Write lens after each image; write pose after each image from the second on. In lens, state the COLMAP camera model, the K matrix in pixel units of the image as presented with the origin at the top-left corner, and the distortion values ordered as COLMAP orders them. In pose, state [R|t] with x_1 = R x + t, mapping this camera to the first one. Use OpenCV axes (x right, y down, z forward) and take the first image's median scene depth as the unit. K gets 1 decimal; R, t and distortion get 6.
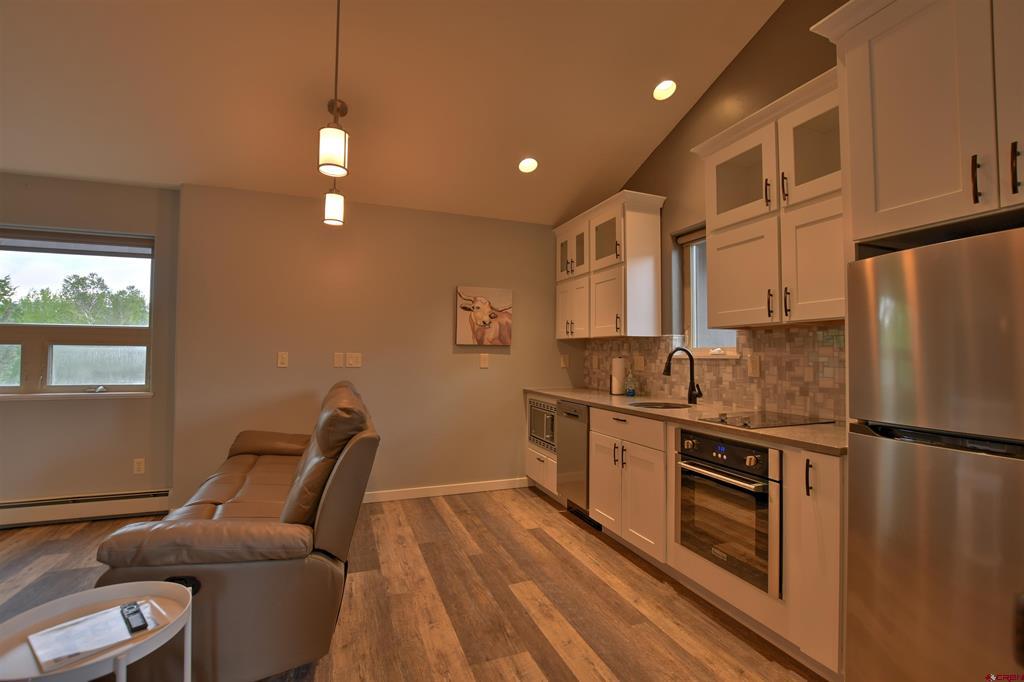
lens RADIAL K [[450.1, 0, 512.5], [0, 450.1, 342.4], [0, 0, 1]] dist [-0.031107, 0.001416]
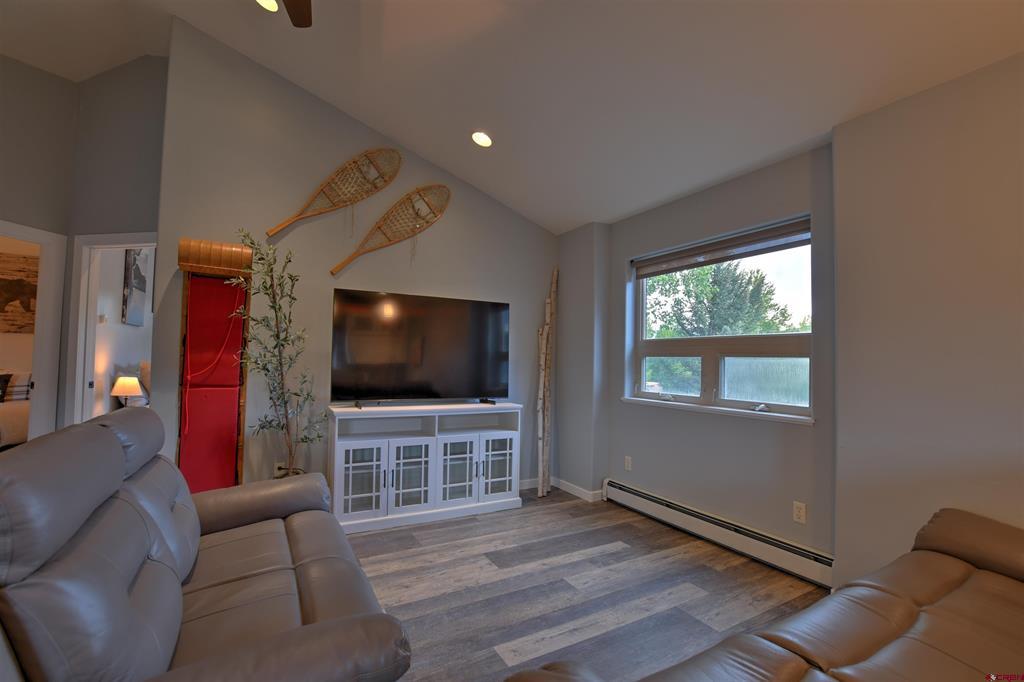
lens RADIAL K [[450.1, 0, 512.5], [0, 450.1, 342.4], [0, 0, 1]] dist [-0.031107, 0.001416]
pose [[0.140179, -0.041426, -0.989259, -0.137013], [0.007140, 0.999141, -0.040828, 0.010425], [0.990100, -0.001340, 0.140354, 0.391878]]
